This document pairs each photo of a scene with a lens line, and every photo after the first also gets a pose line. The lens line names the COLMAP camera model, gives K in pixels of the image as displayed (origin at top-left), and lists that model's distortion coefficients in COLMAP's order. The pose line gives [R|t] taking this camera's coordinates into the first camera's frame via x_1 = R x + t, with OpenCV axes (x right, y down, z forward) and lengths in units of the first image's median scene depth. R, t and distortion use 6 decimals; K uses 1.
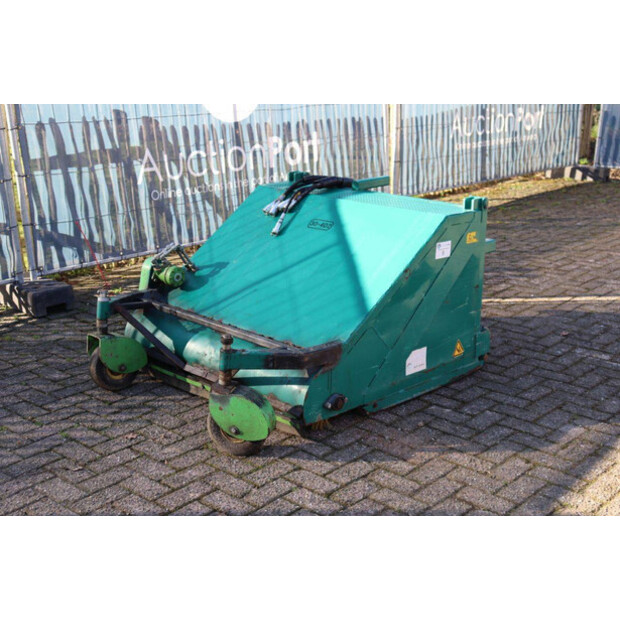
lens RADIAL K [[882.4, 0, 310.0], [0, 882.4, 310.0], [0, 0, 1]] dist [0.106923, 0.007626]
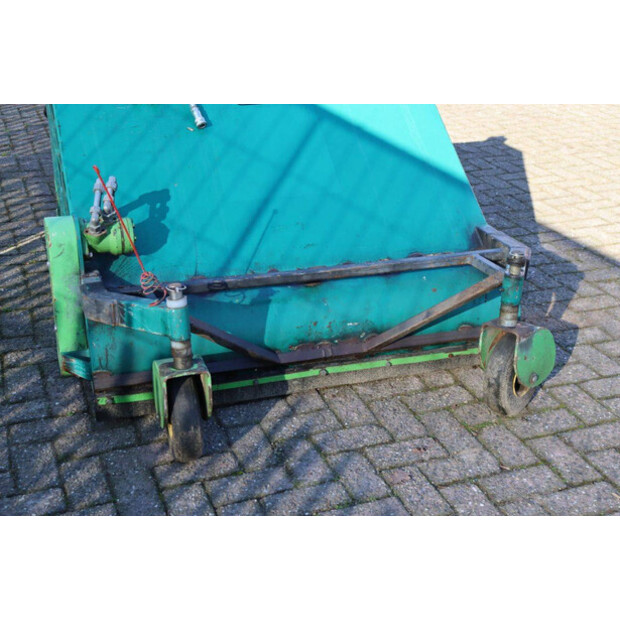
lens RADIAL K [[882.4, 0, 310.0], [0, 882.4, 310.0], [0, 0, 1]] dist [0.106923, 0.007626]
pose [[0.450940, -0.359445, 0.816977, -0.456369], [0.236820, 0.930702, 0.278765, -0.097590], [-0.860563, 0.067771, 0.504815, 0.494525]]
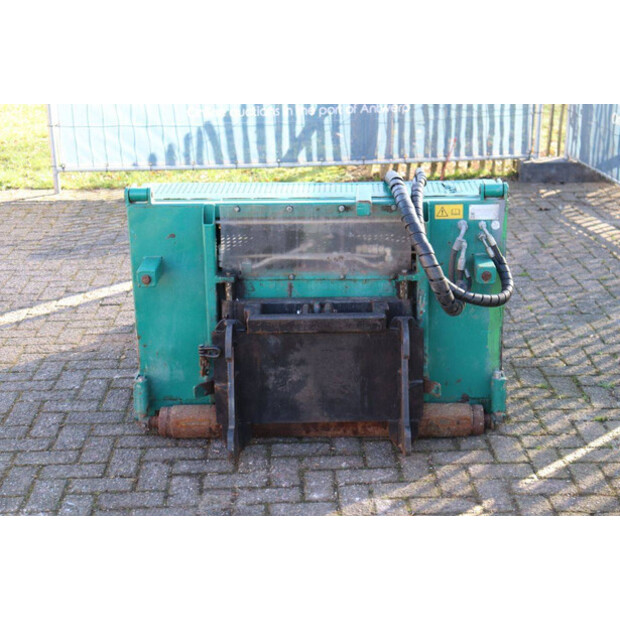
lens RADIAL K [[1101.5, 0, 310.0], [0, 1101.5, 310.0], [0, 0, 1]] dist [0.214928, 0.015044]
pose [[-0.723674, 0.229190, -0.650975, 0.525627], [-0.182823, 0.845885, 0.501053, -0.392242], [0.665486, 0.481612, -0.570244, 1.248325]]
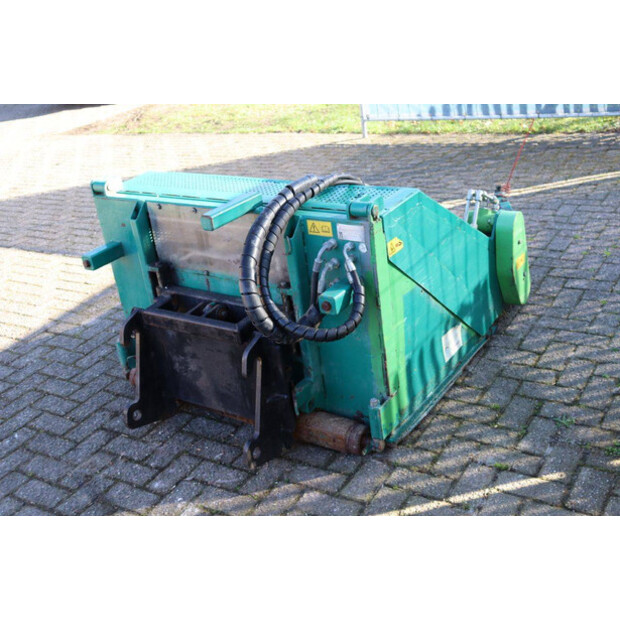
lens RADIAL K [[749.5, 0, 310.0], [0, 749.5, 310.0], [0, 0, 1]] dist [0.001113, 0.019096]
pose [[-0.975408, 0.191919, -0.108377, 0.073545], [0.071727, 0.741353, 0.667271, -0.371273], [0.208407, 0.643088, -0.736888, 1.234535]]
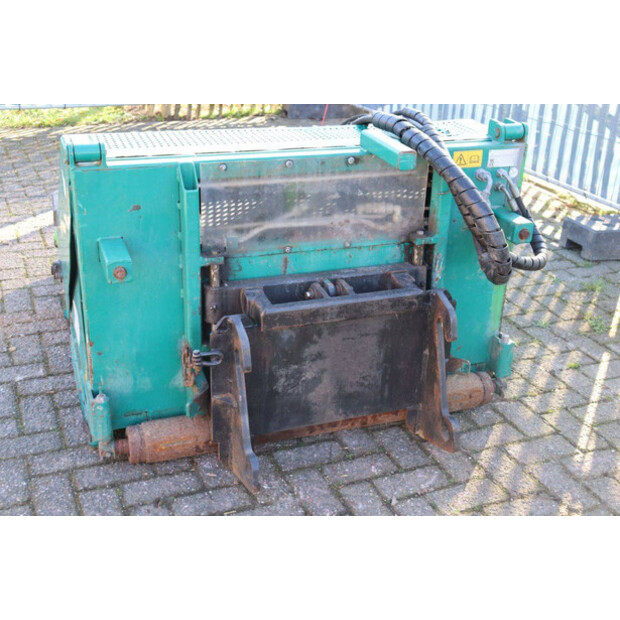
lens RADIAL K [[815.2, 0, 310.0], [0, 815.2, 310.0], [0, 0, 1]] dist [-0.012819, 0.330559]
pose [[-0.425144, 0.367158, -0.827314, 0.423416], [-0.295946, 0.807405, 0.510404, -0.249003], [0.855376, 0.461835, -0.234605, 0.957333]]
